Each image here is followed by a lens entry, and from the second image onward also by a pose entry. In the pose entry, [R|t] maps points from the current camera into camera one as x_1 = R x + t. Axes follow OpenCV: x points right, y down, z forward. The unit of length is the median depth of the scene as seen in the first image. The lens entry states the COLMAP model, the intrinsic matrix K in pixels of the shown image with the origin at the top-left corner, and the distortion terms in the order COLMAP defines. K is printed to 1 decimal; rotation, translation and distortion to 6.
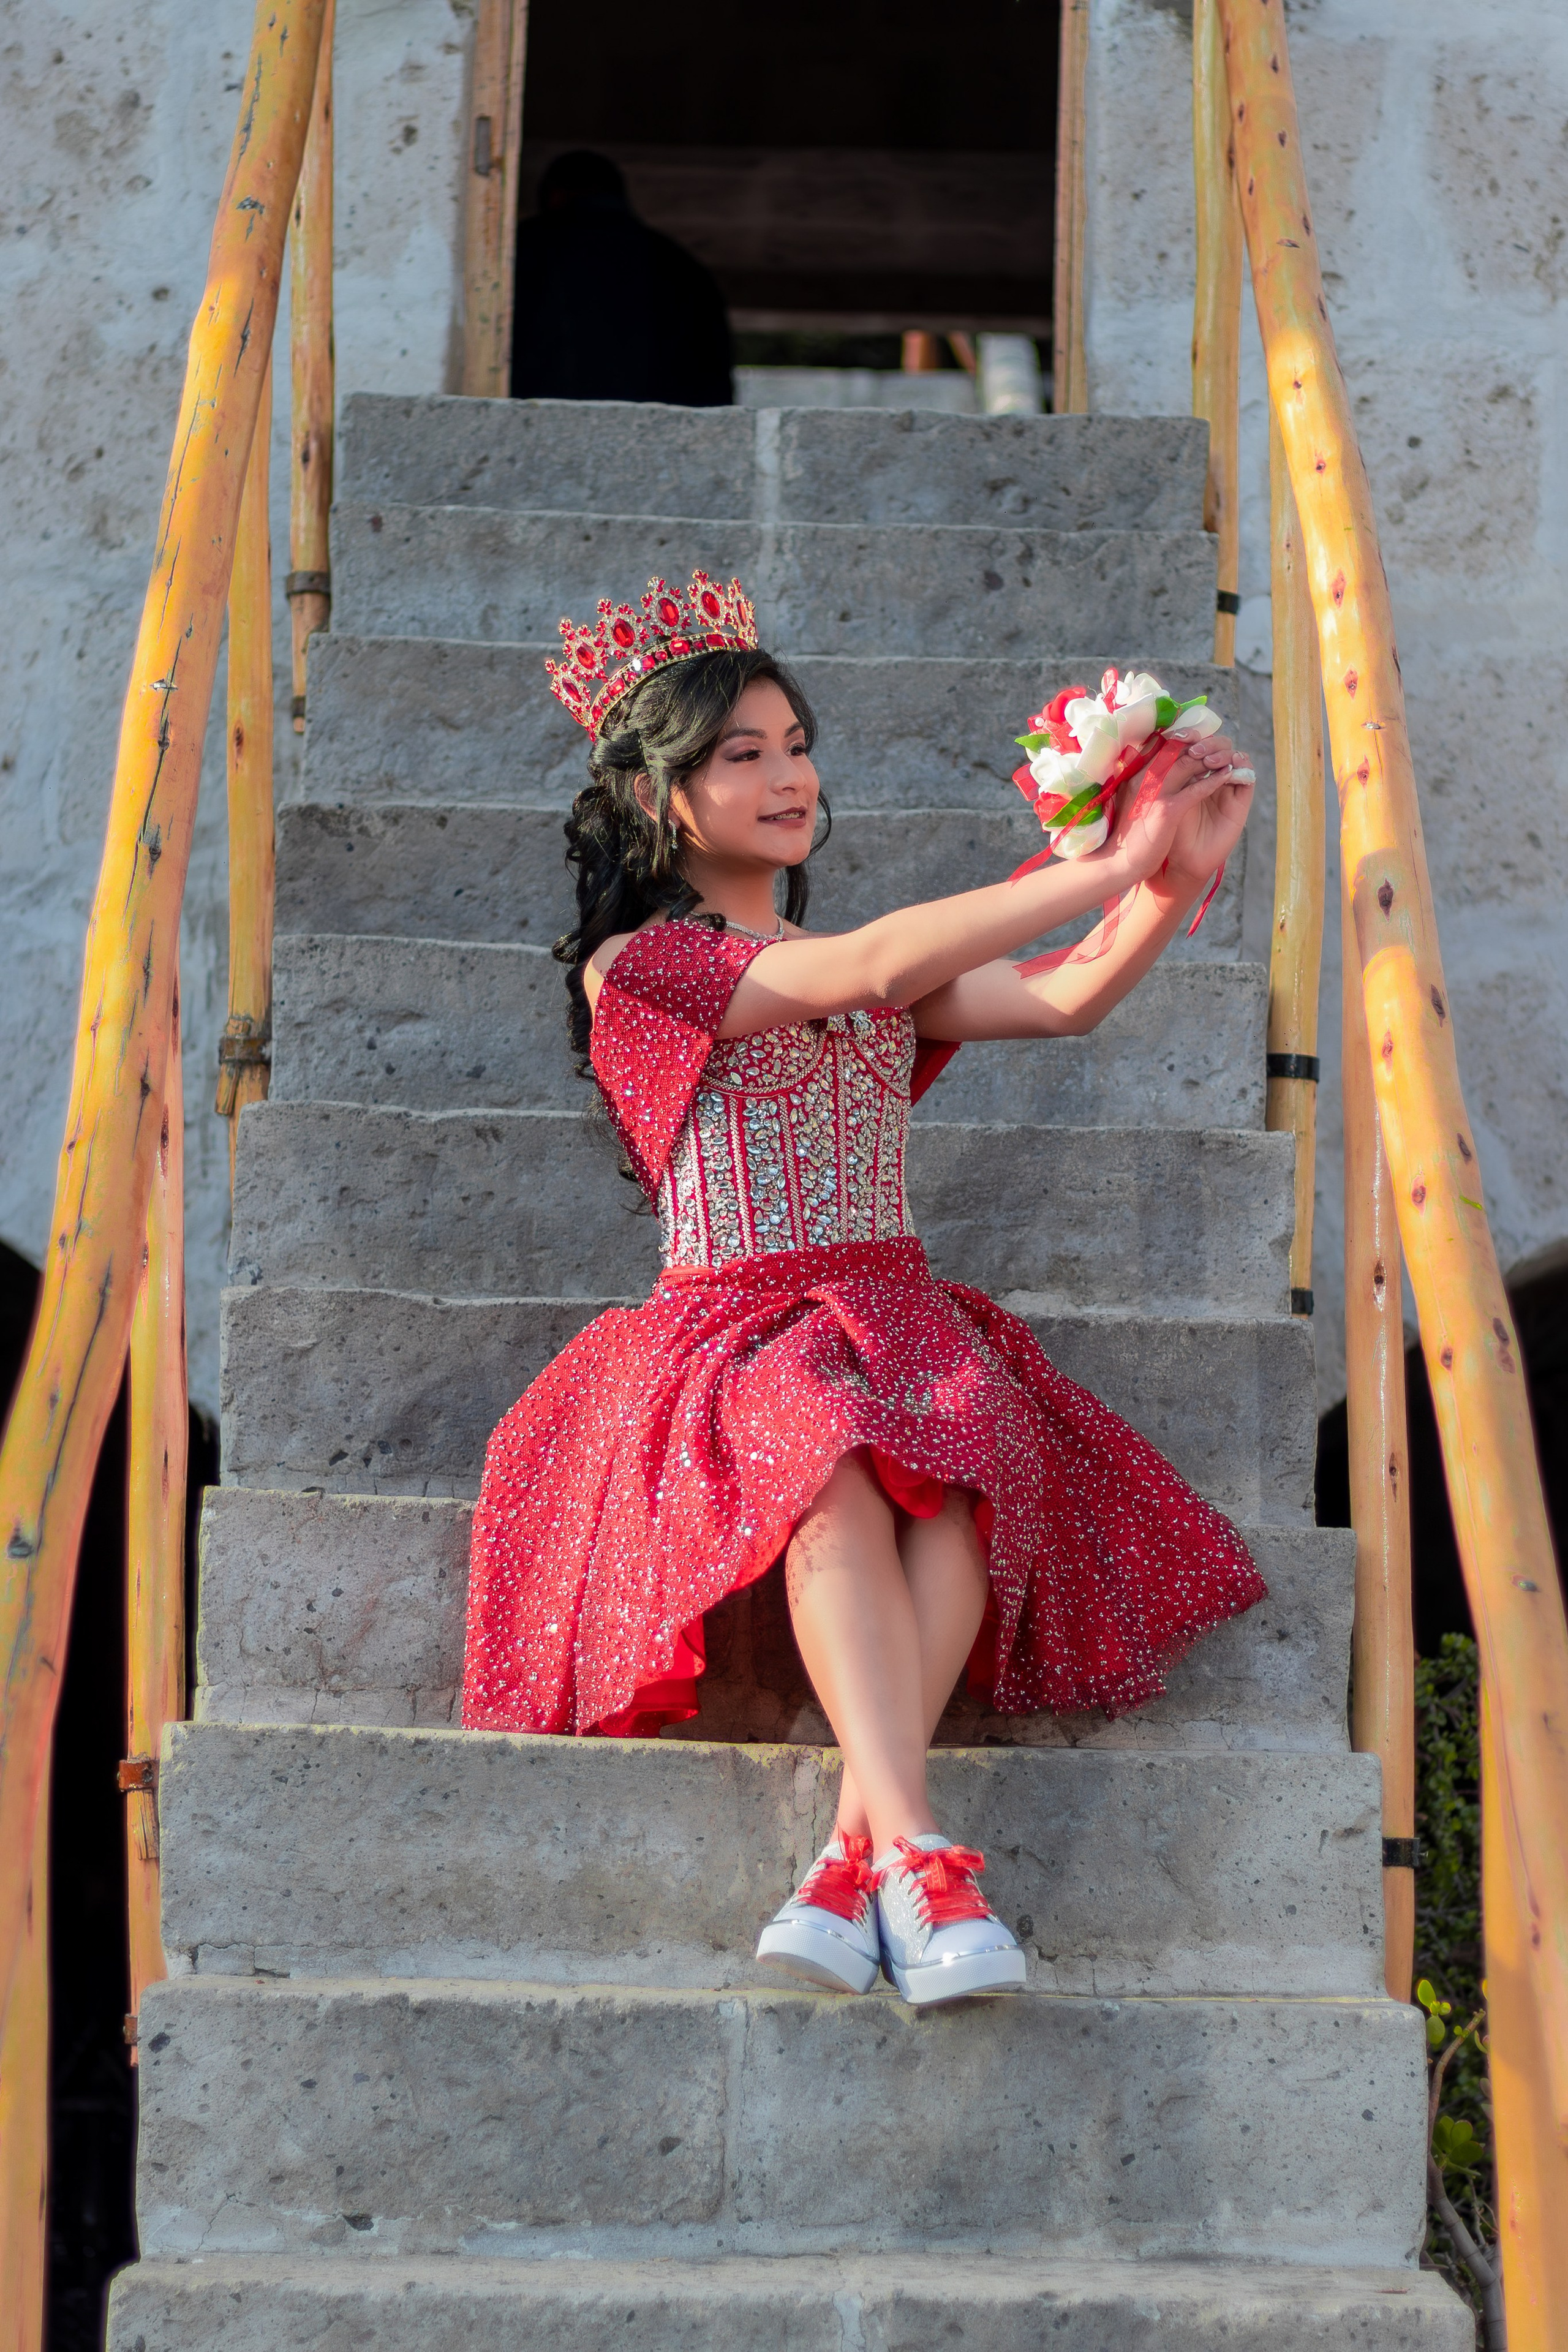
lens RADIAL K [[5979.3, 0, 571.6], [0, 5979.3, 1176.9], [0, 0, 1]] dist [-0.026022, 0.424913]
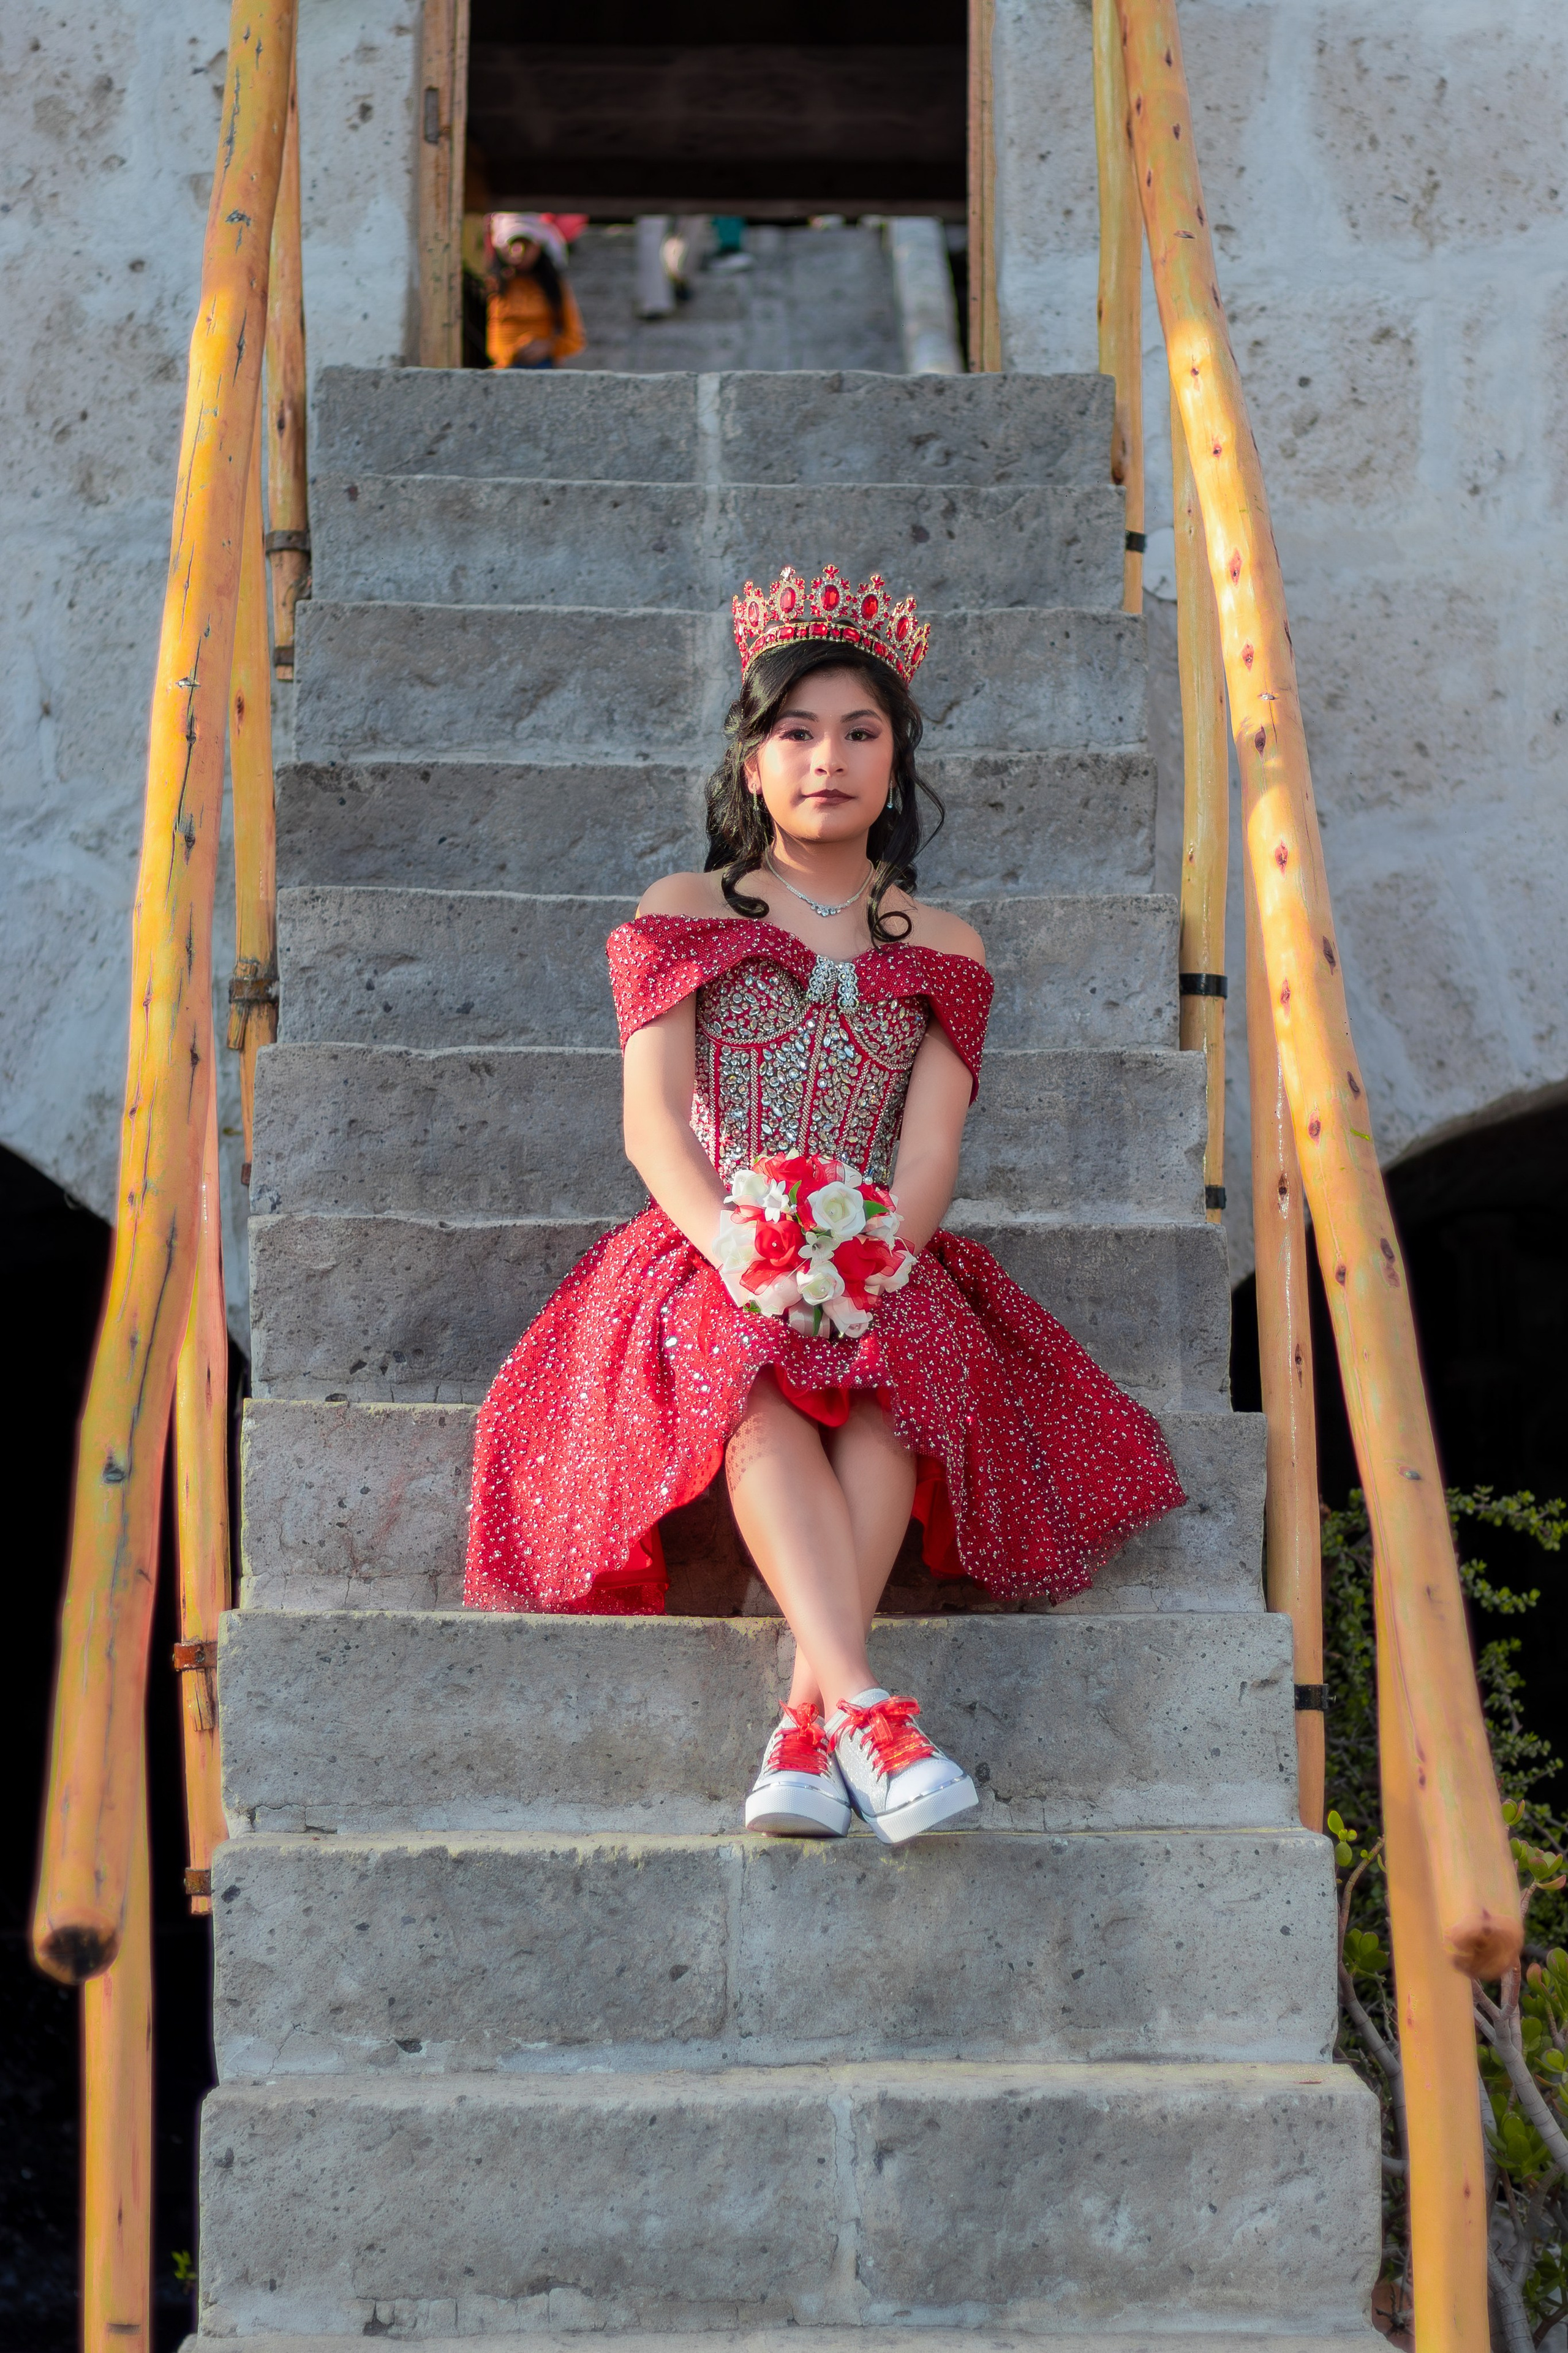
lens RADIAL K [[5981.3, 0, 571.5], [0, 5981.3, 1177.4], [0, 0, 1]] dist [-0.026022, 0.424913]
pose [[0.999634, -0.023561, 0.013302, -0.012391], [0.023164, 0.999305, 0.029214, -0.019090], [-0.013981, -0.028895, 0.999485, -0.111255]]
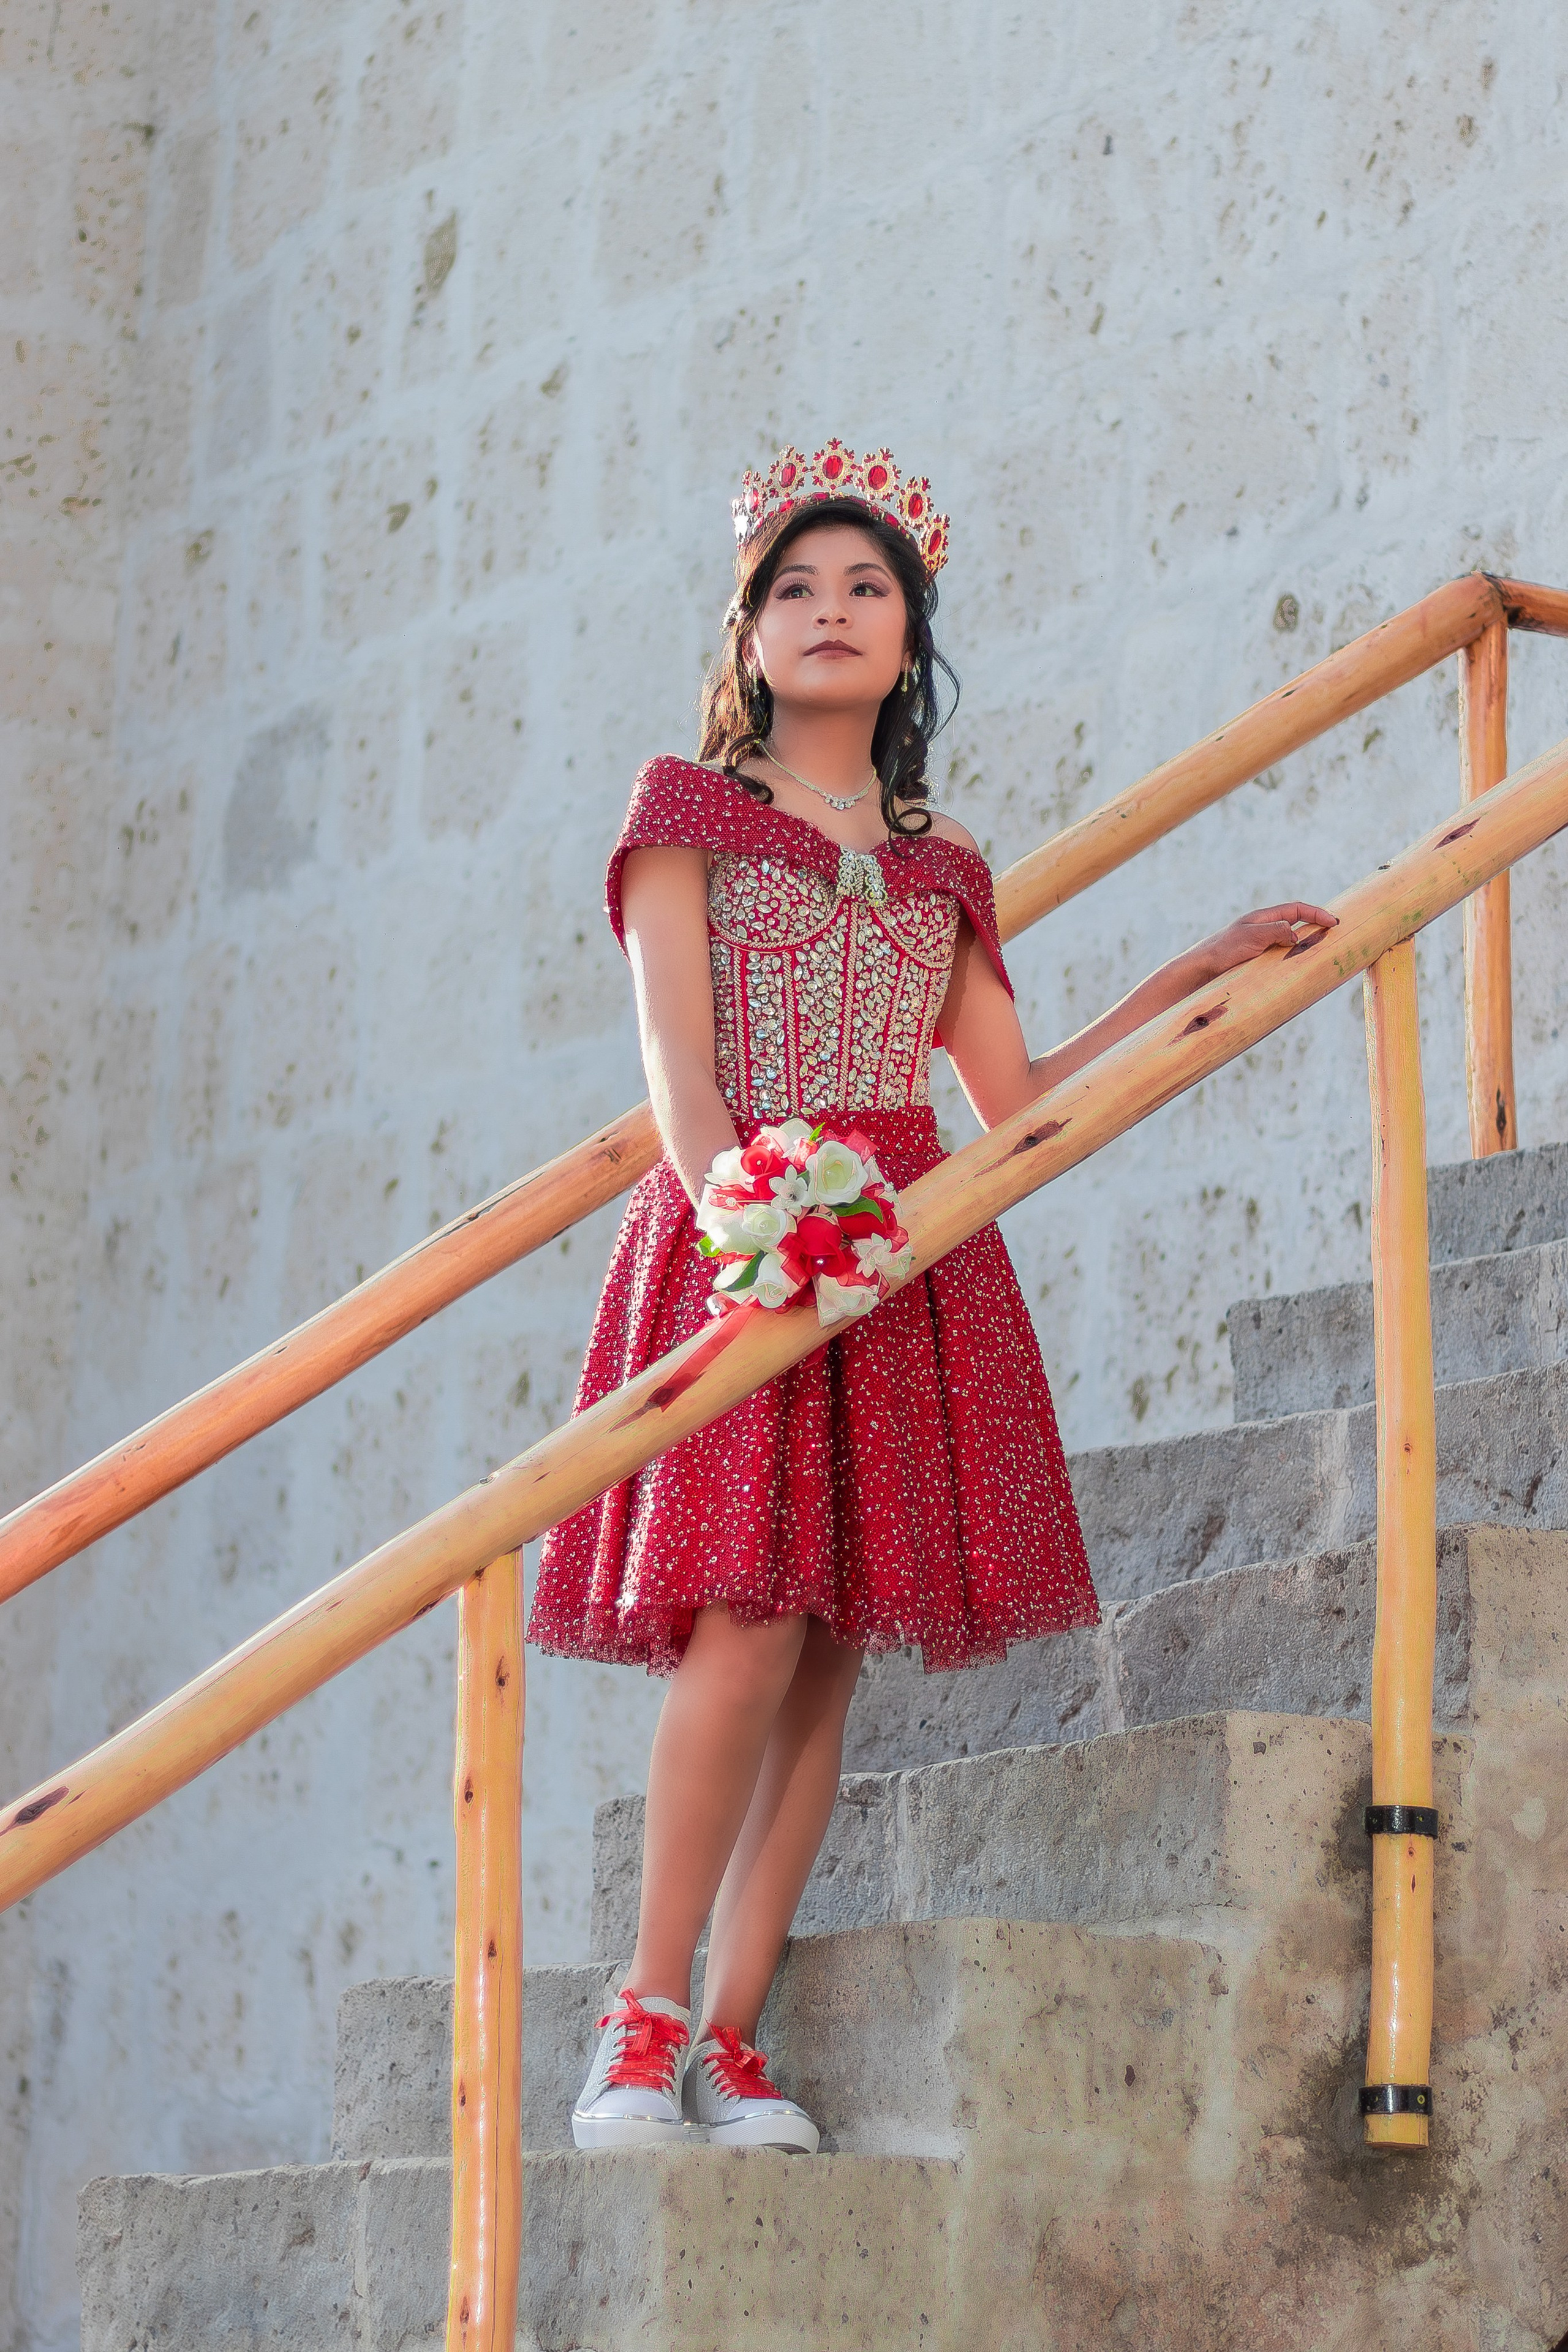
lens RADIAL K [[5979.3, 0, 571.6], [0, 5979.3, 1176.9], [0, 0, 1]] dist [-0.026022, 0.424913]
pose [[0.605092, -0.192451, -0.772546, 0.770624], [0.072230, 0.979613, -0.187460, 0.045481], [0.792873, 0.057630, 0.606656, 0.415434]]
